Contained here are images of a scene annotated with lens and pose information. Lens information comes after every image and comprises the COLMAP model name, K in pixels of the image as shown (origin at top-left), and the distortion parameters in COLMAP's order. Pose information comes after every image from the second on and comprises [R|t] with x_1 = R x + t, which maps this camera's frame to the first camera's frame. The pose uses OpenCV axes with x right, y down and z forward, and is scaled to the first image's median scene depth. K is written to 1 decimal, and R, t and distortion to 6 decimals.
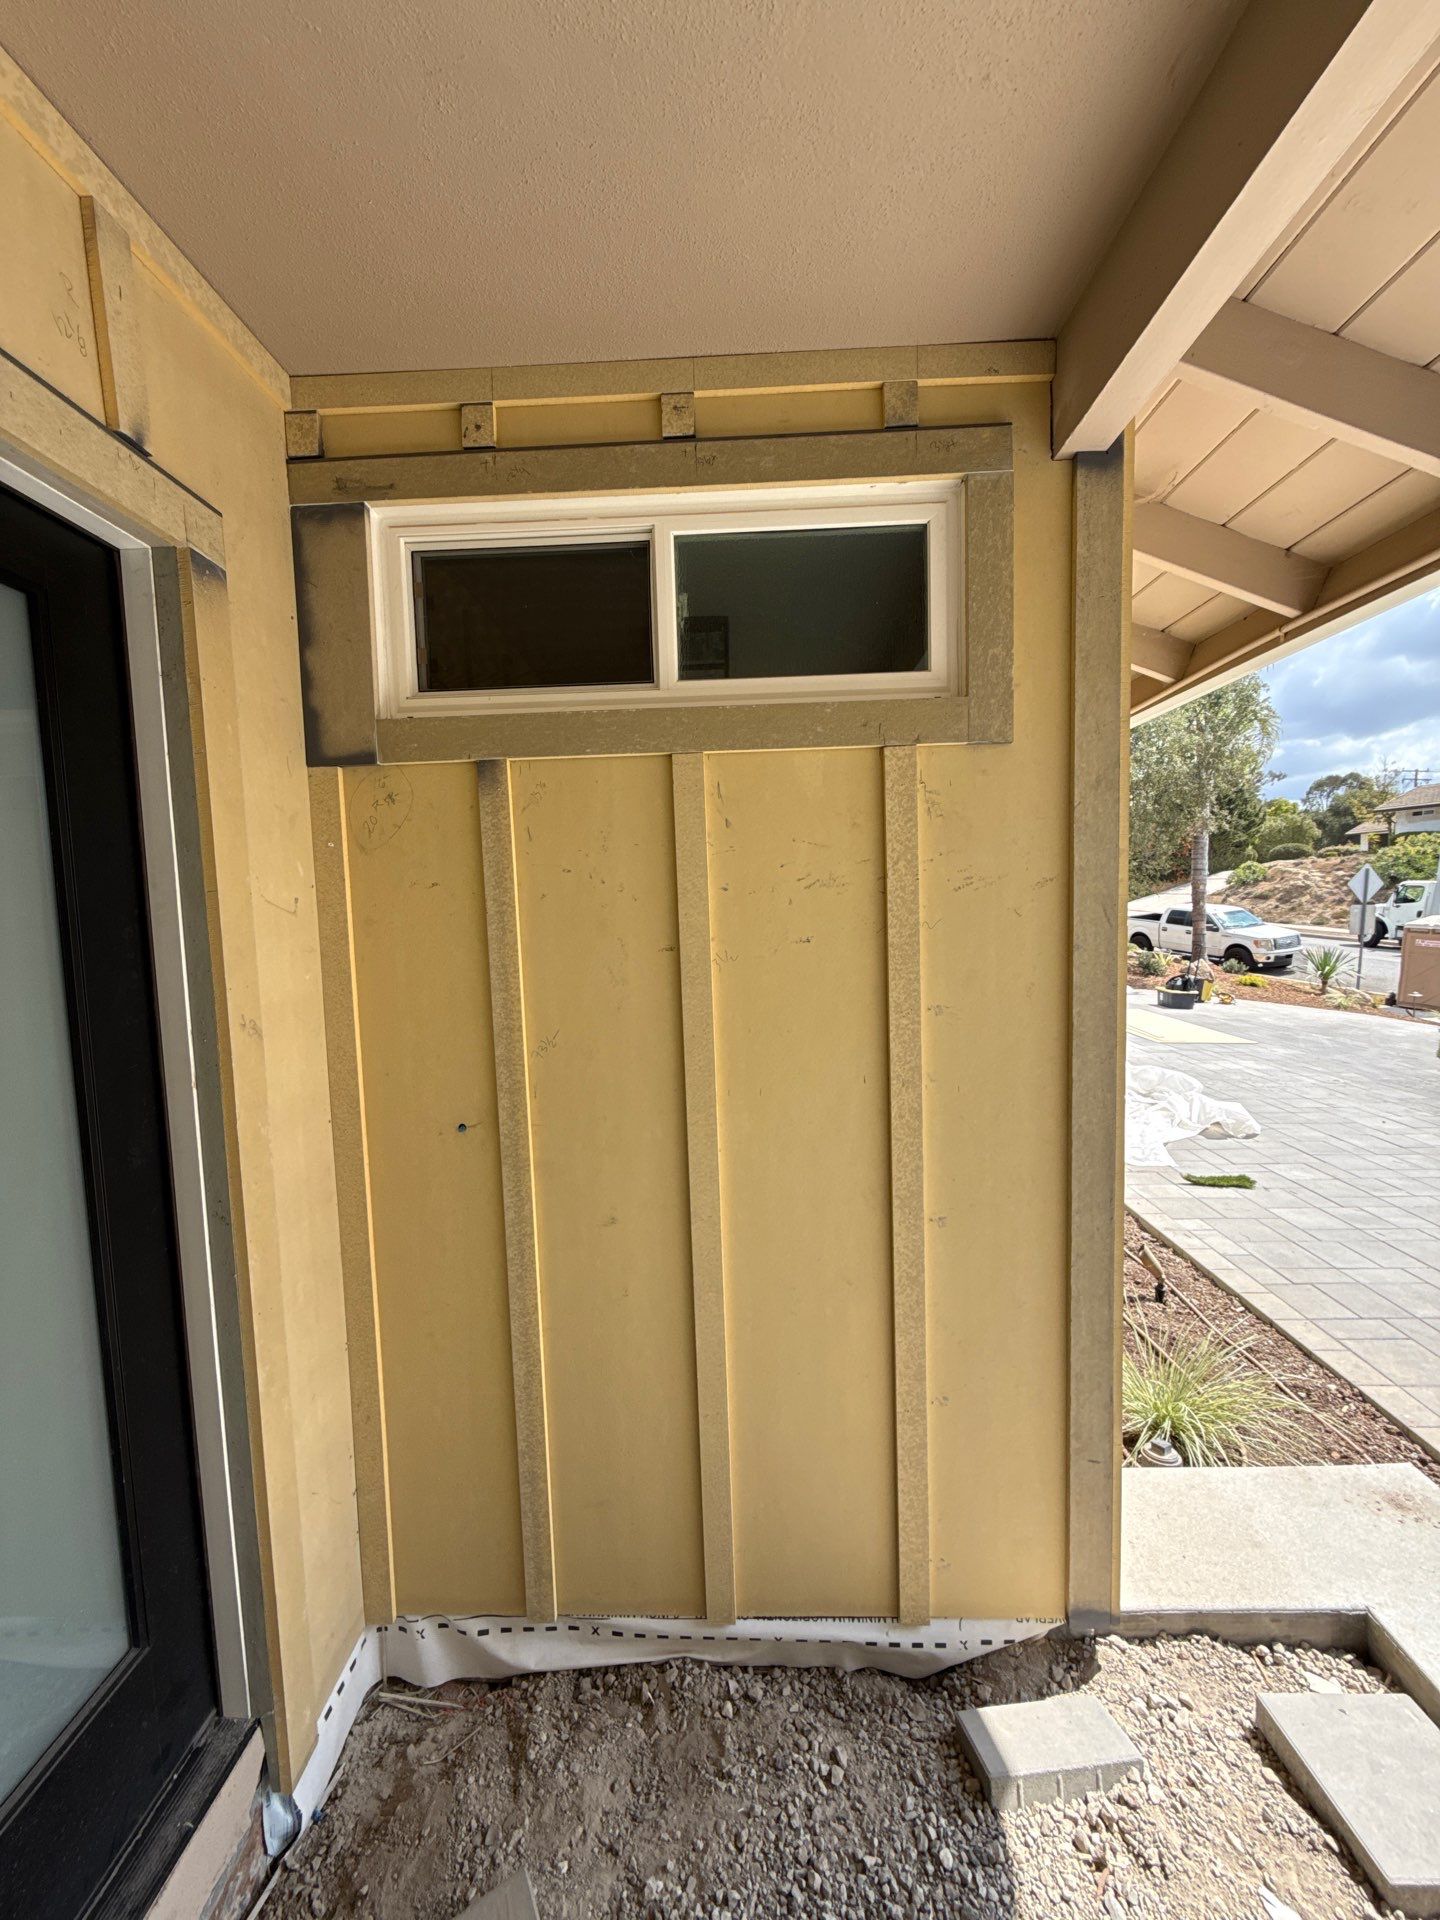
lens RADIAL K [[758.6, 0, 720.5], [0, 758.6, 963.6], [0, 0, 1]] dist [0.000919, 0.000157]
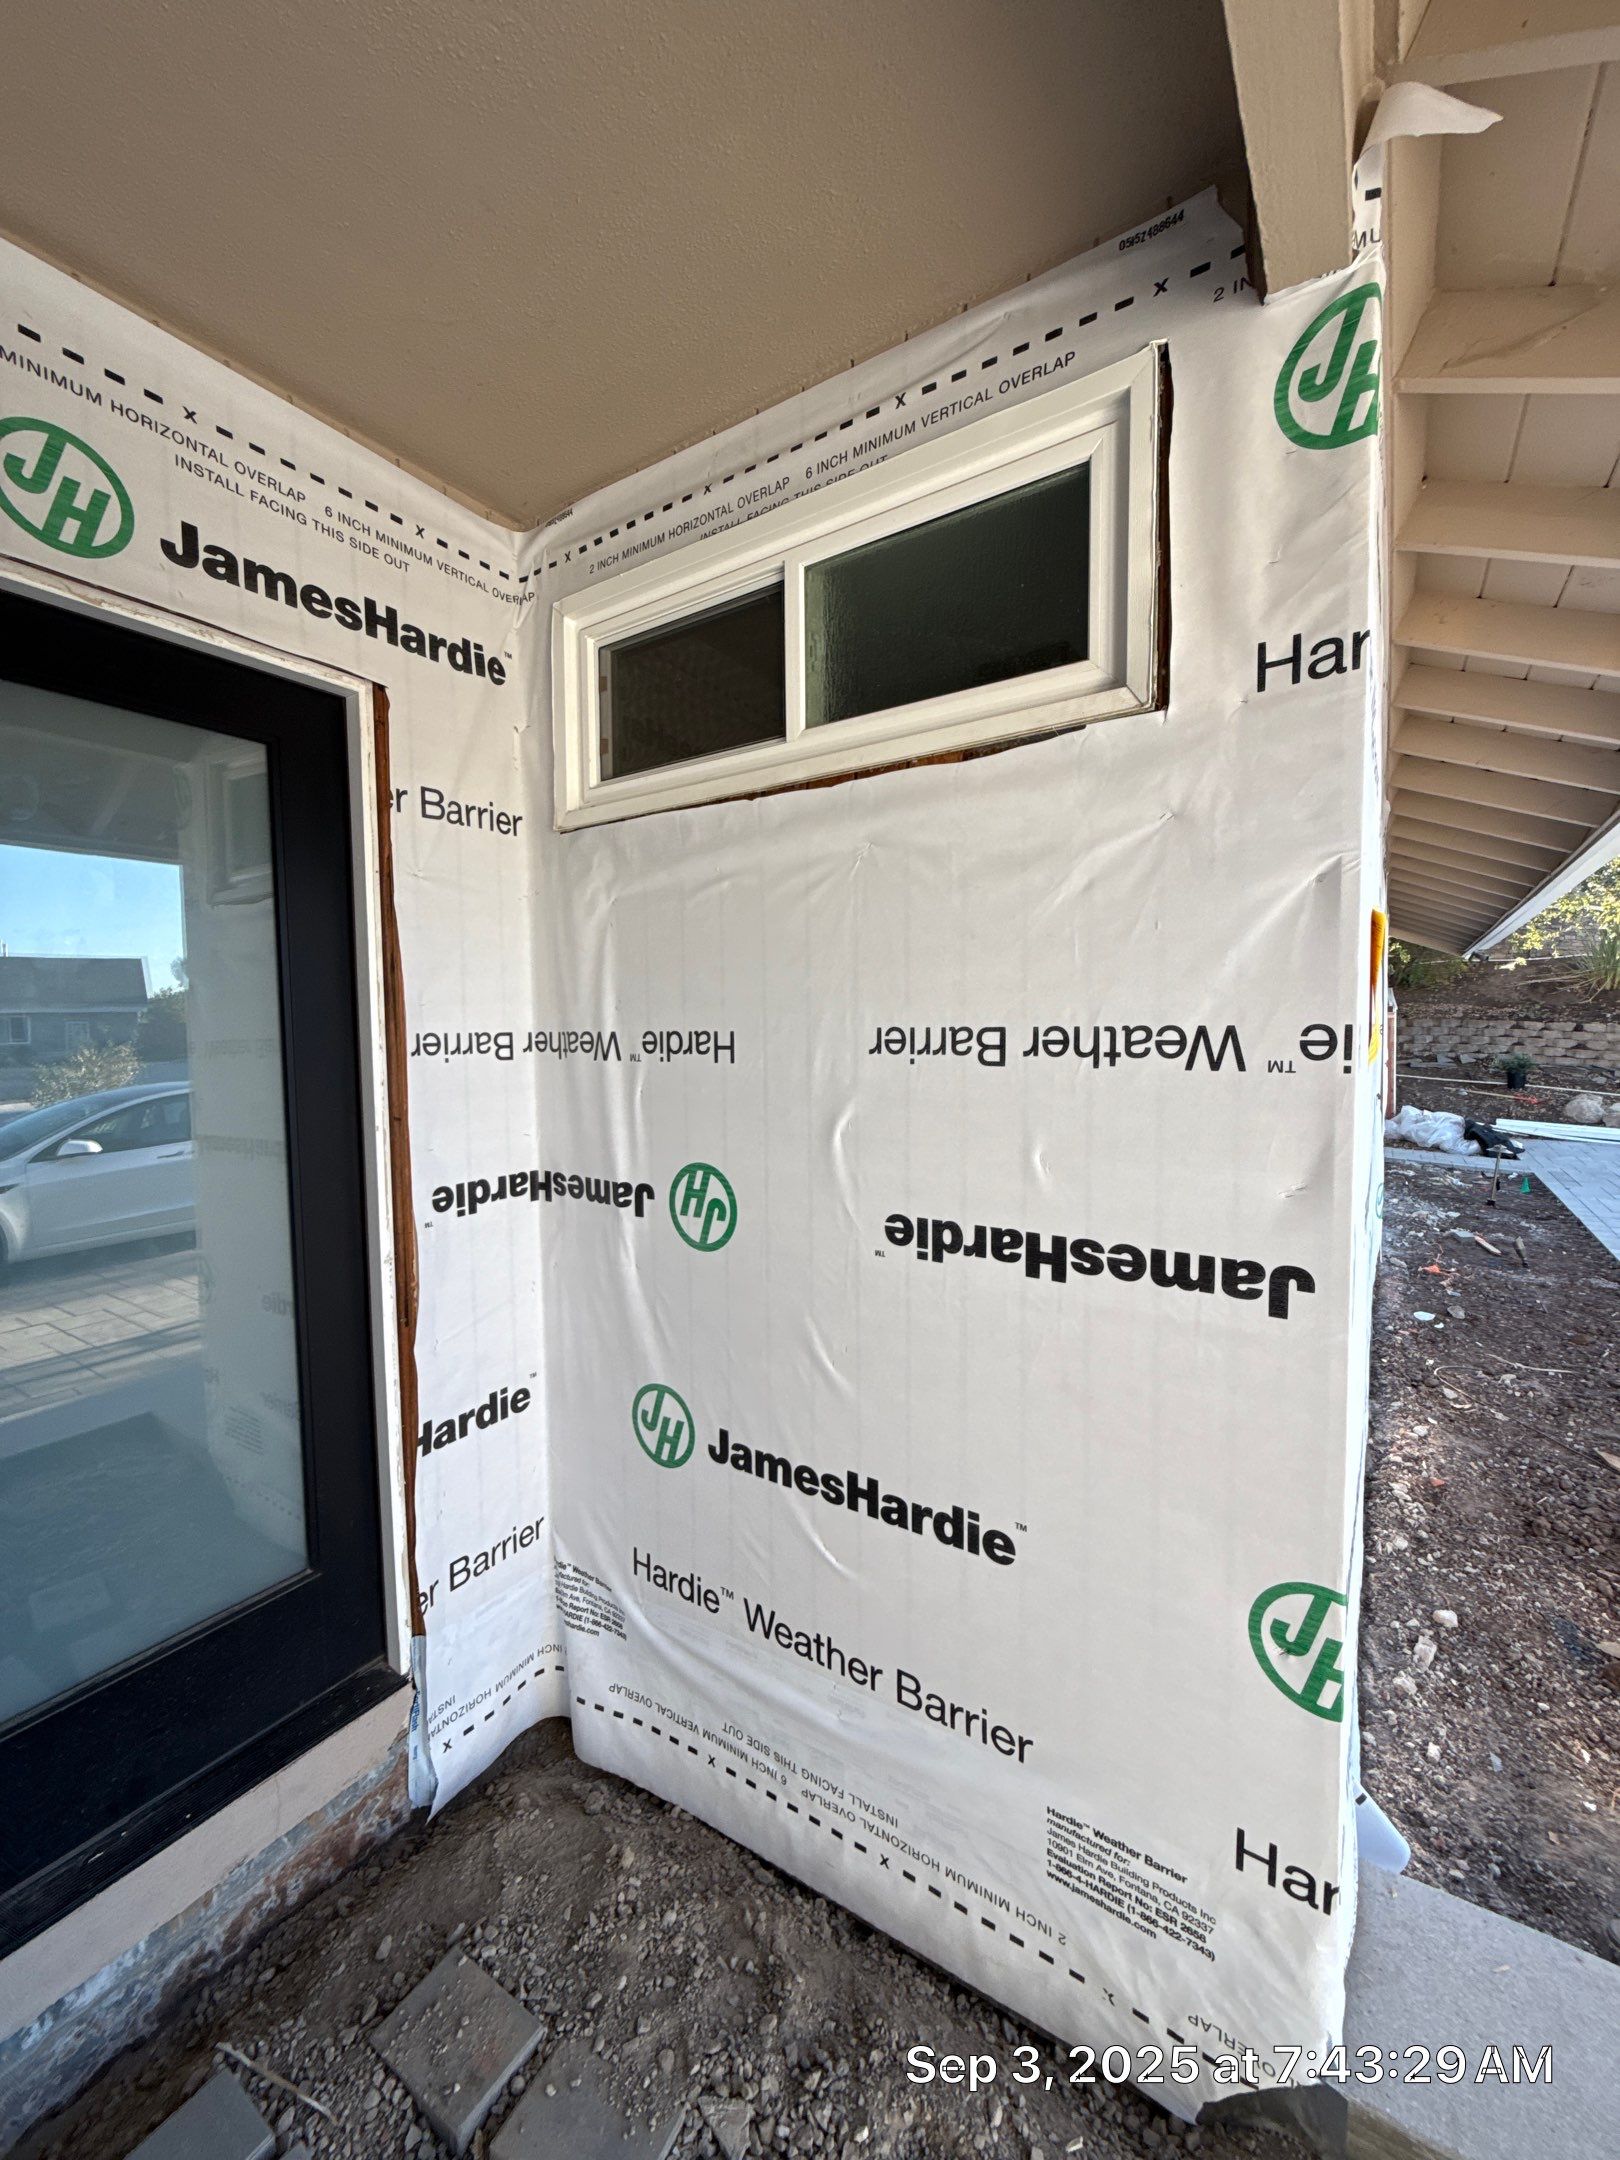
lens RADIAL K [[860.7, 0, 808.0], [0, 860.7, 1078.4], [0, 0, 1]] dist [-0.000463, 0.000379]
pose [[0.850492, 0.045118, -0.524050, 0.500054], [-0.050134, 0.998732, 0.004623, 0.031214], [0.523594, 0.022341, 0.851675, 0.153710]]
